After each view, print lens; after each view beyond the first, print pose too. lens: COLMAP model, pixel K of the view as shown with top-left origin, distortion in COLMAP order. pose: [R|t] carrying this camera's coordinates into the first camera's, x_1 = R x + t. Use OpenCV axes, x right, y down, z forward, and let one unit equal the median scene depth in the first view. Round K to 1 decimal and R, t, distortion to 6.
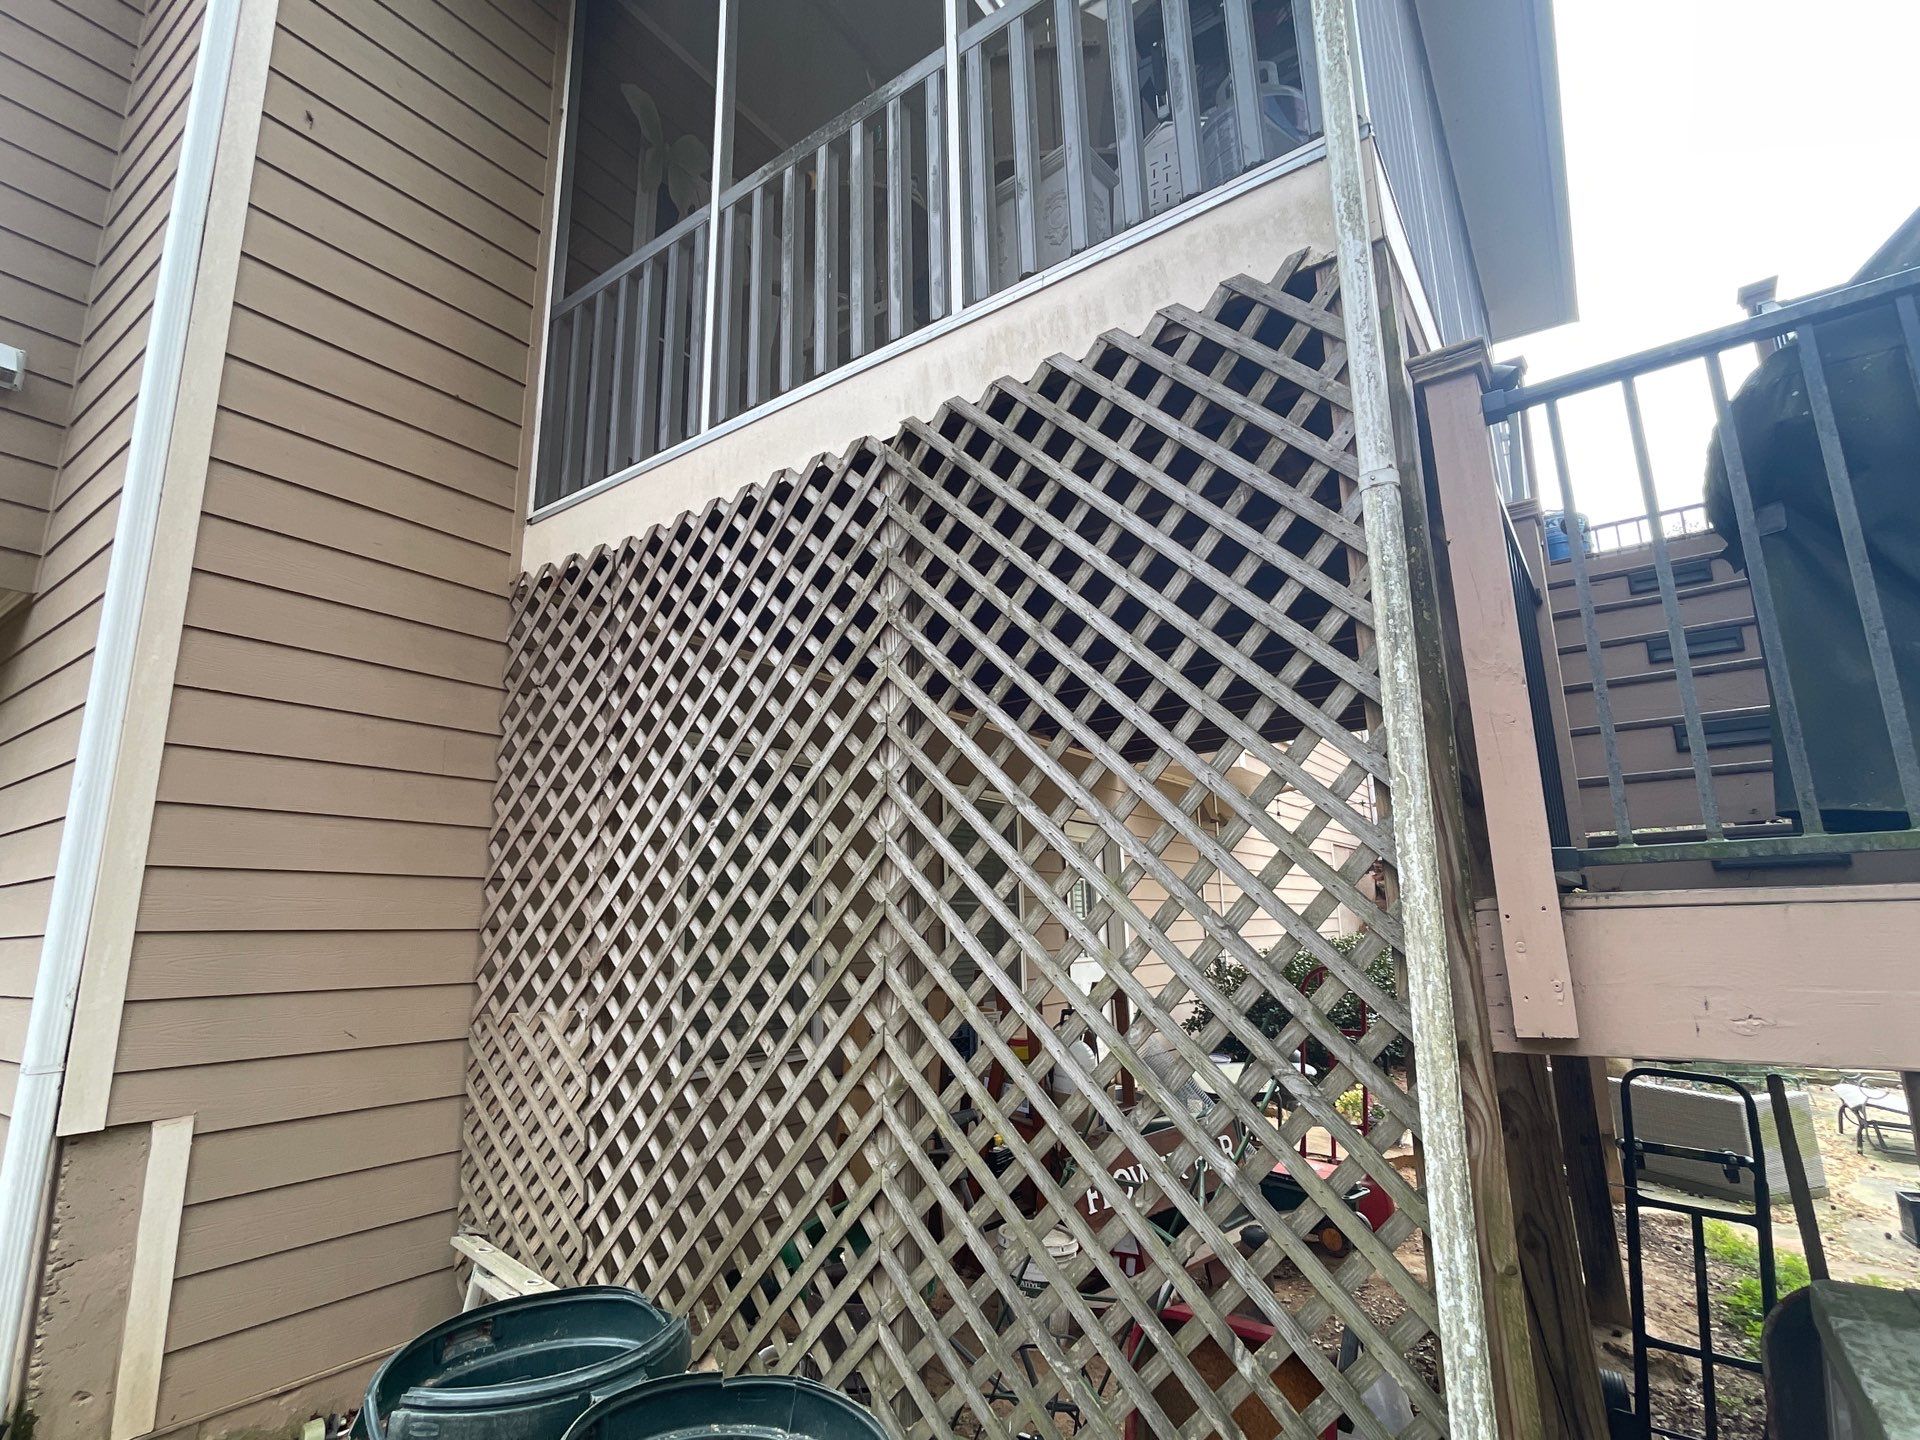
lens RADIAL K [[937.9, 0, 953.7], [0, 937.9, 726.9], [0, 0, 1]] dist [0.005415, -0.000208]
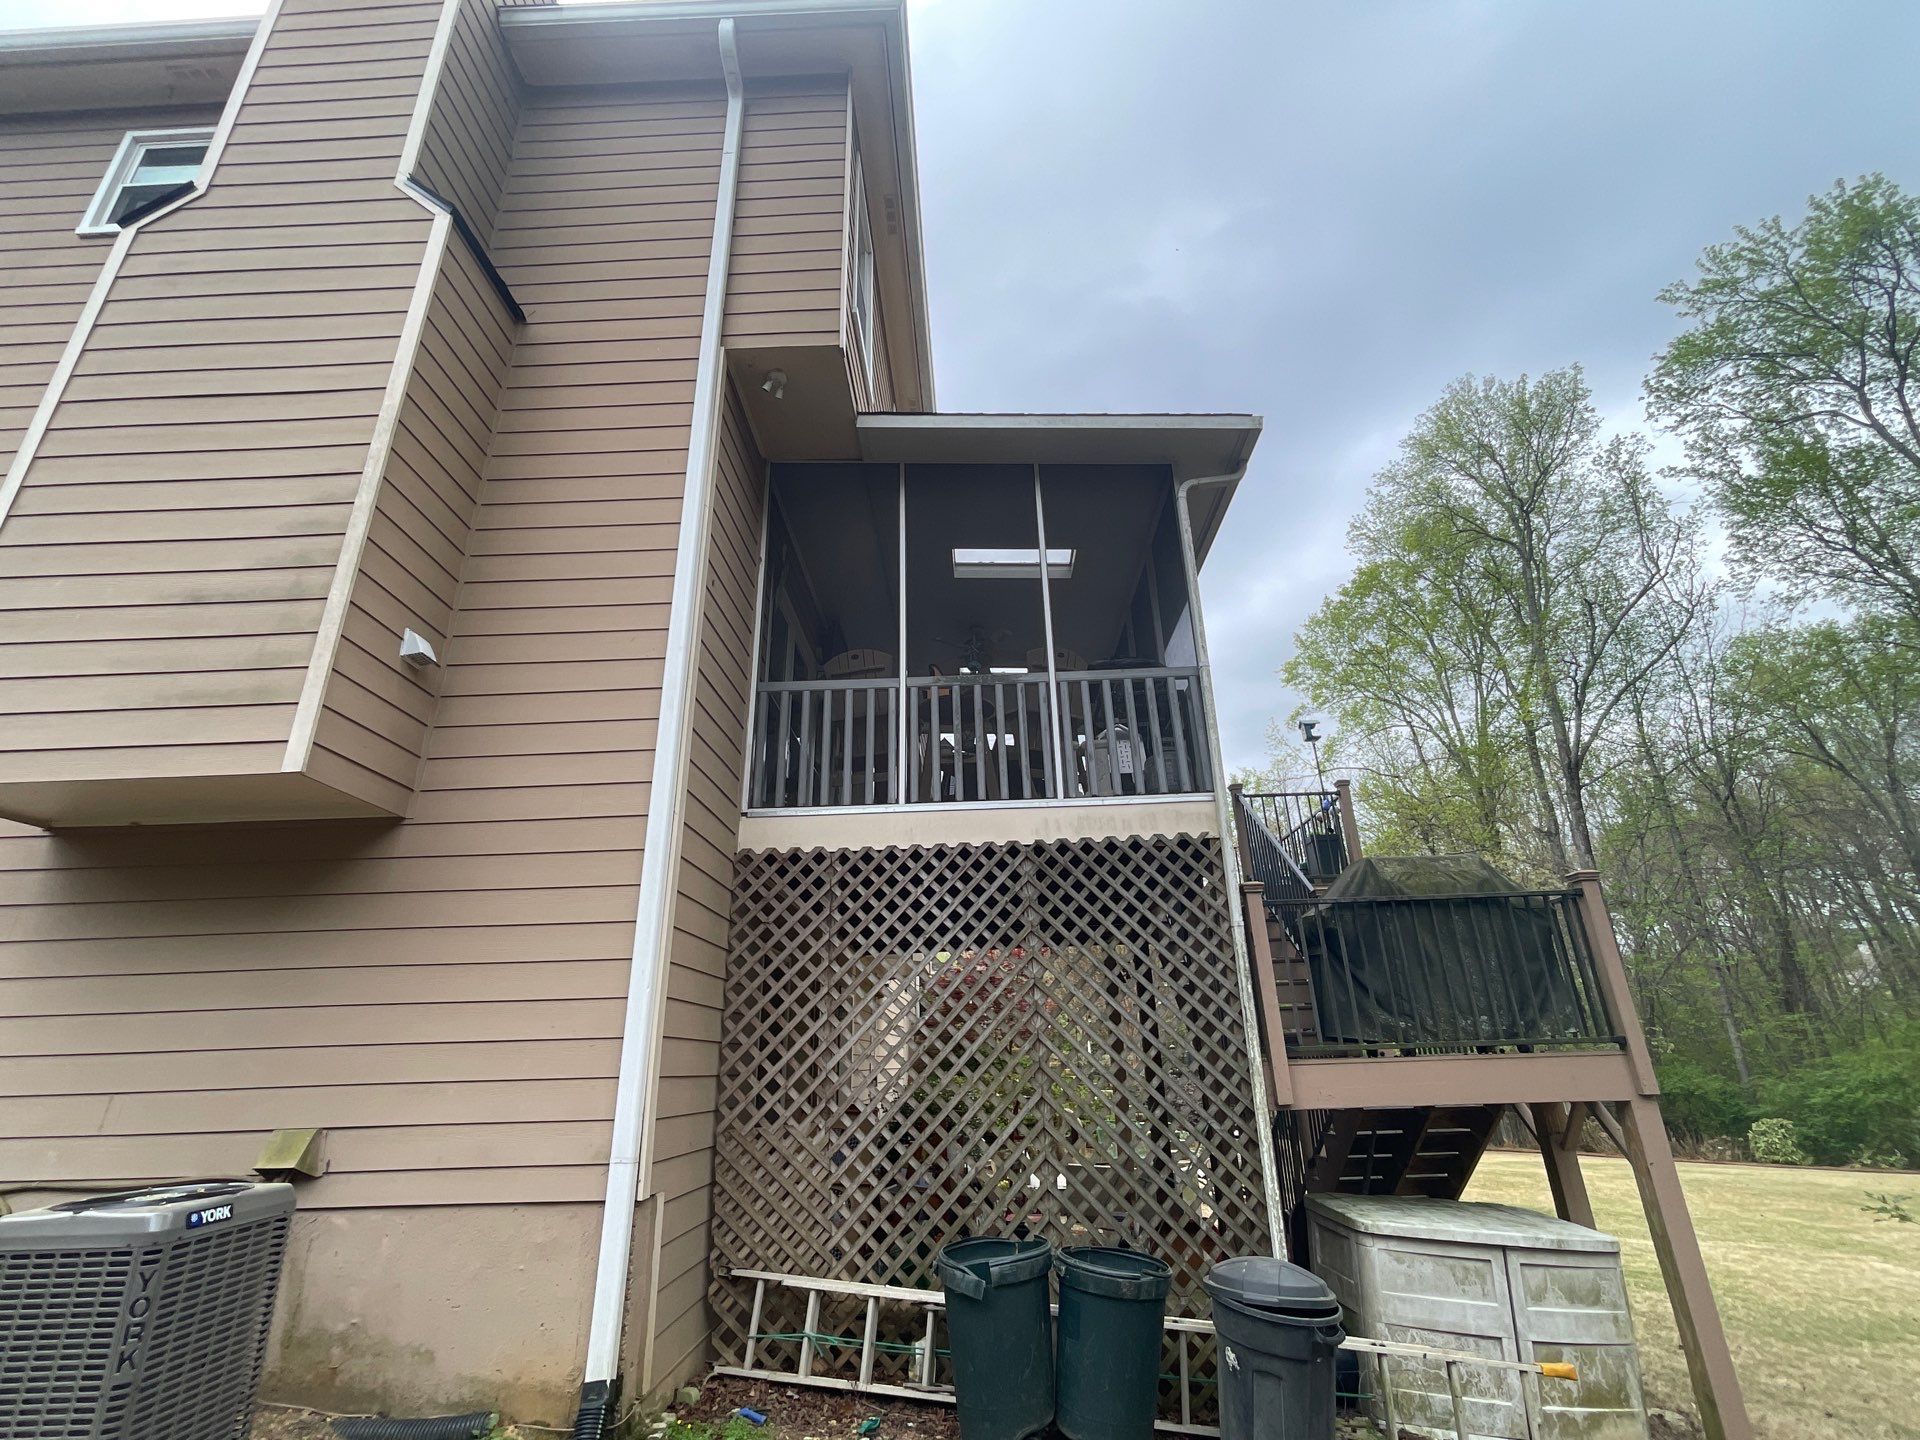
lens RADIAL K [[877.7, 0, 959.6], [0, 877.7, 720.9], [0, 0, 1]] dist [-0.002461, -0.000141]
pose [[0.831487, 0.208097, 0.515097, -1.259360], [-0.108287, 0.970119, -0.217123, -0.111516], [-0.544888, 0.124756, 0.829176, -0.651580]]
